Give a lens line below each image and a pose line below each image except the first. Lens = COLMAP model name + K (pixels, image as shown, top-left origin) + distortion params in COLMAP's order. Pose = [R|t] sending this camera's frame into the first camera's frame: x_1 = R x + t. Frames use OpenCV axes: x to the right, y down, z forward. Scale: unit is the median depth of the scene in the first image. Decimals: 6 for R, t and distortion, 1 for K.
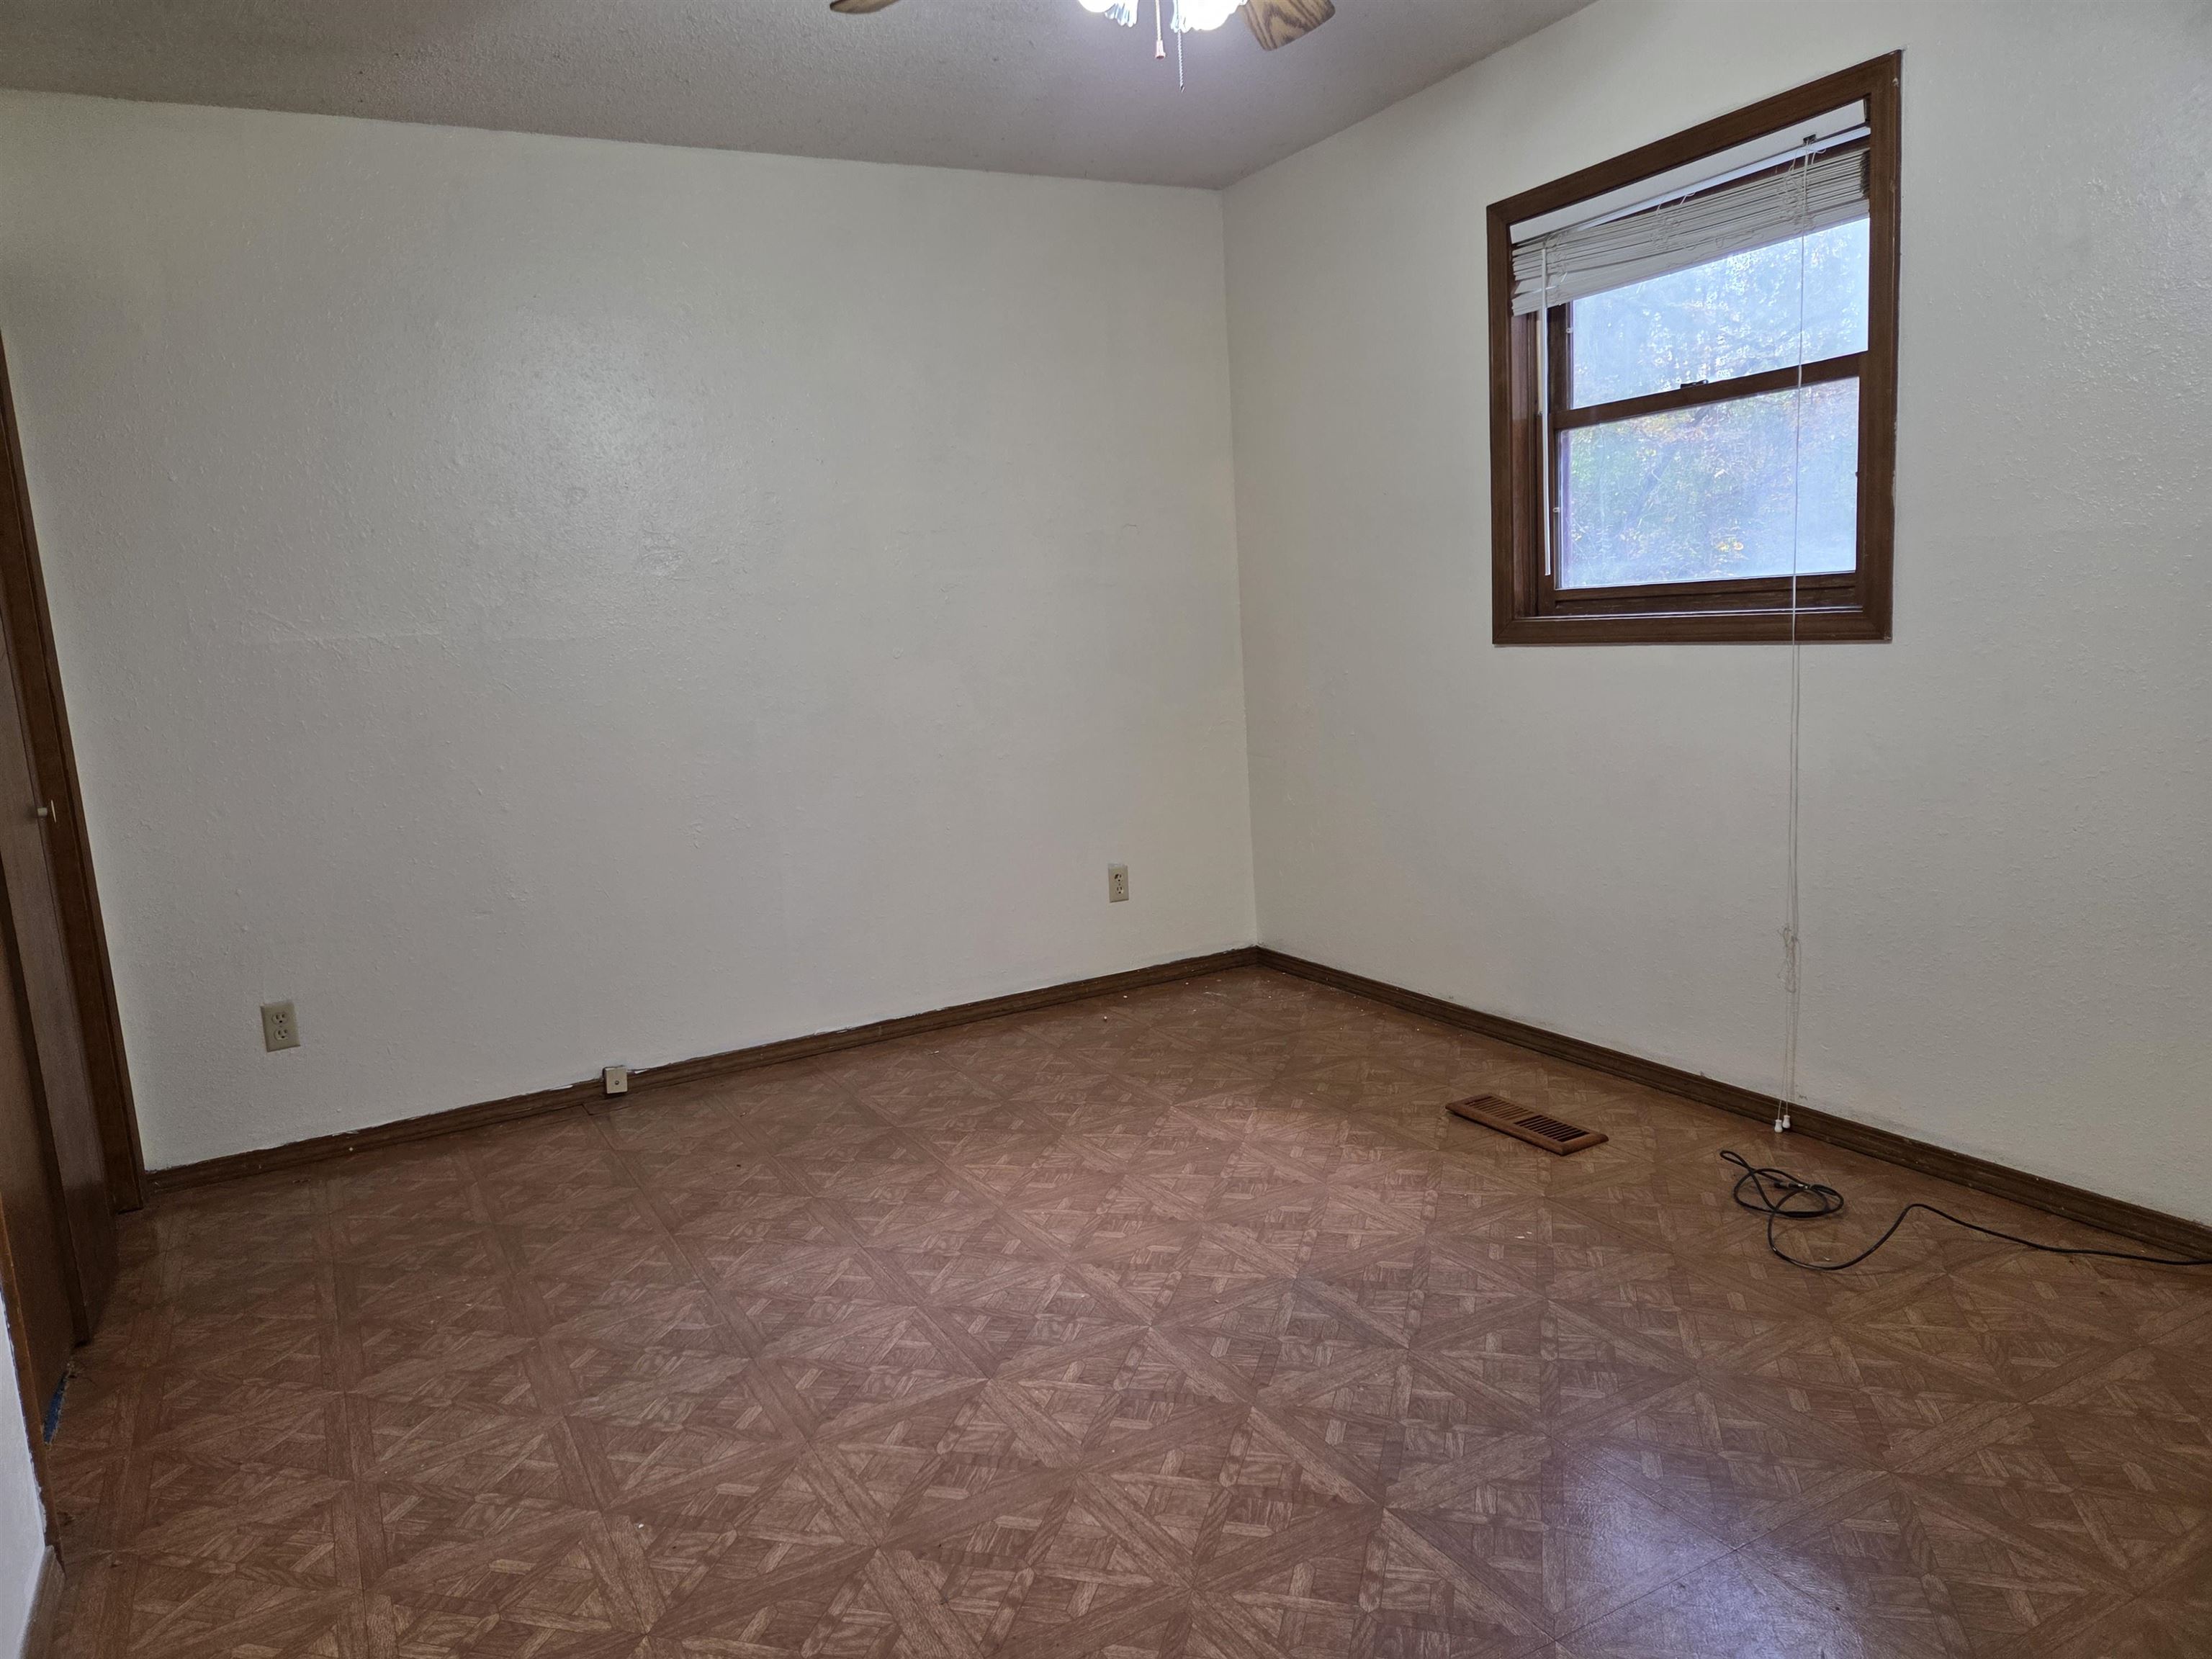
lens RADIAL K [[1493.7, 0, 1106.0], [0, 1493.7, 829.5], [0, 0, 1]] dist [0.113601, -0.093034]
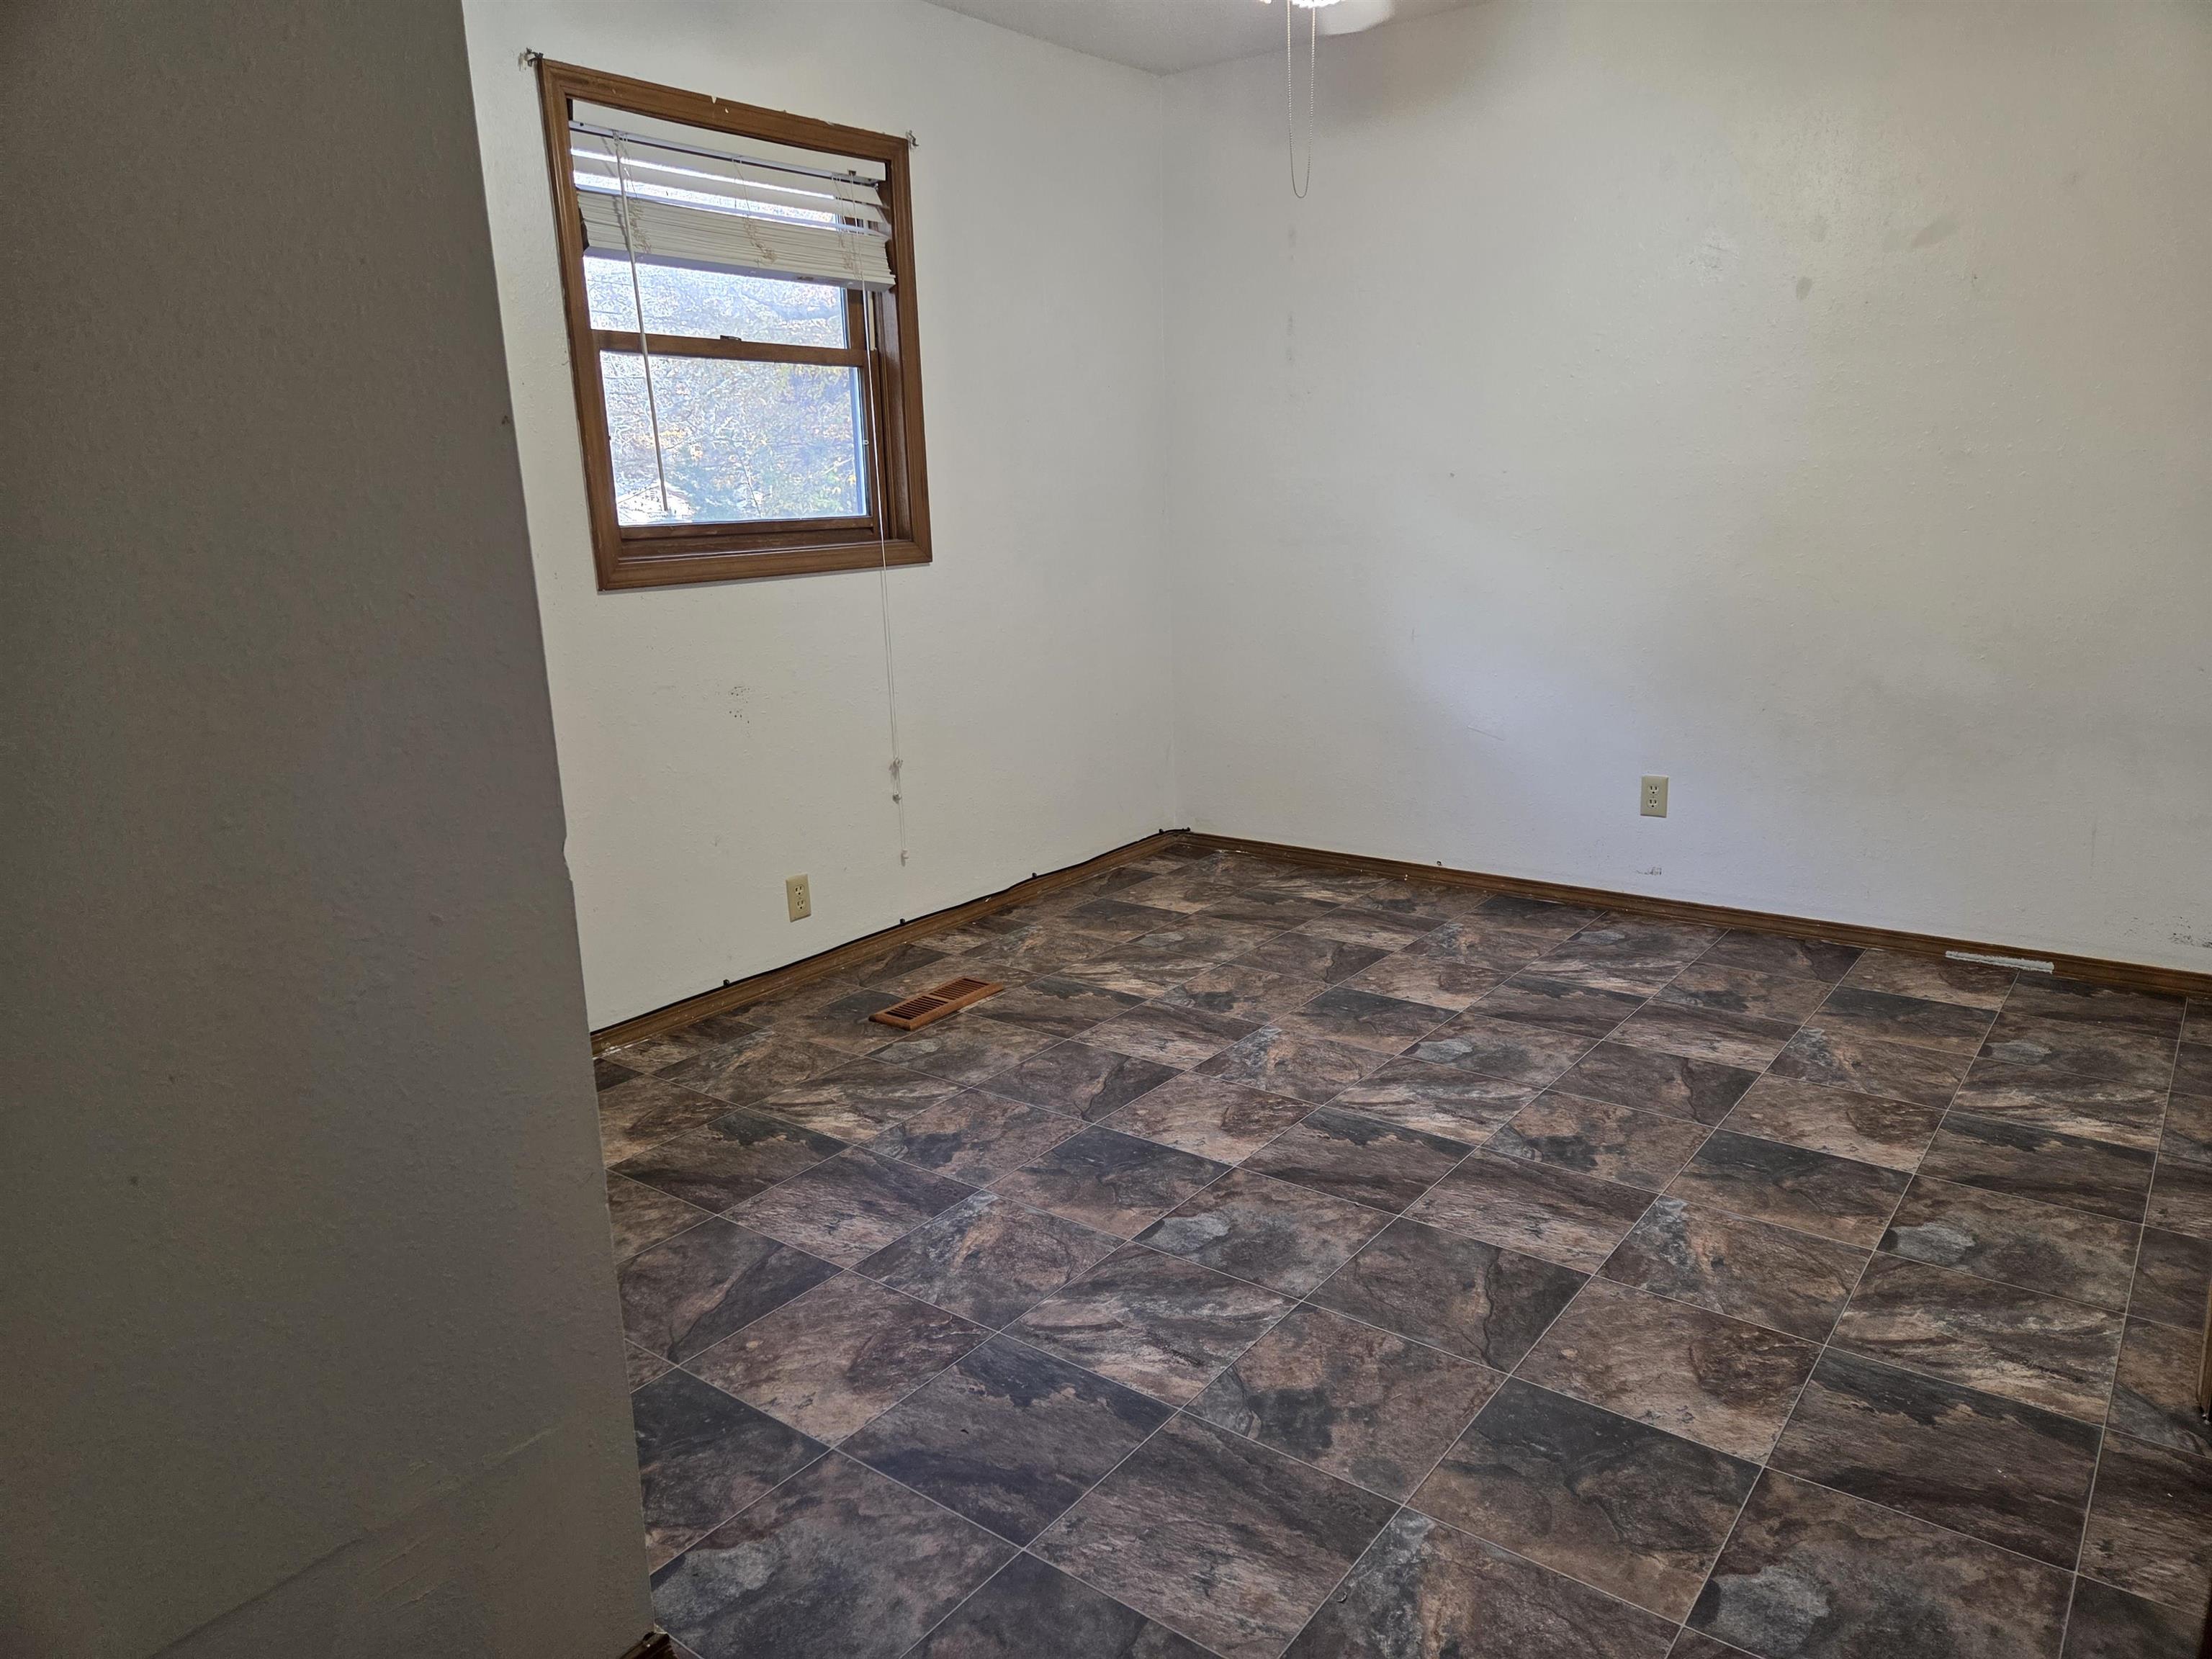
lens RADIAL K [[1493.7, 0, 1106.0], [0, 1493.7, 829.5], [0, 0, 1]] dist [0.113601, -0.093034]
pose [[-0.402867, -0.139735, 0.904529, -0.712863], [0.199882, 0.950989, 0.235937, -0.155198], [-0.893166, 0.275850, -0.355192, 1.191068]]
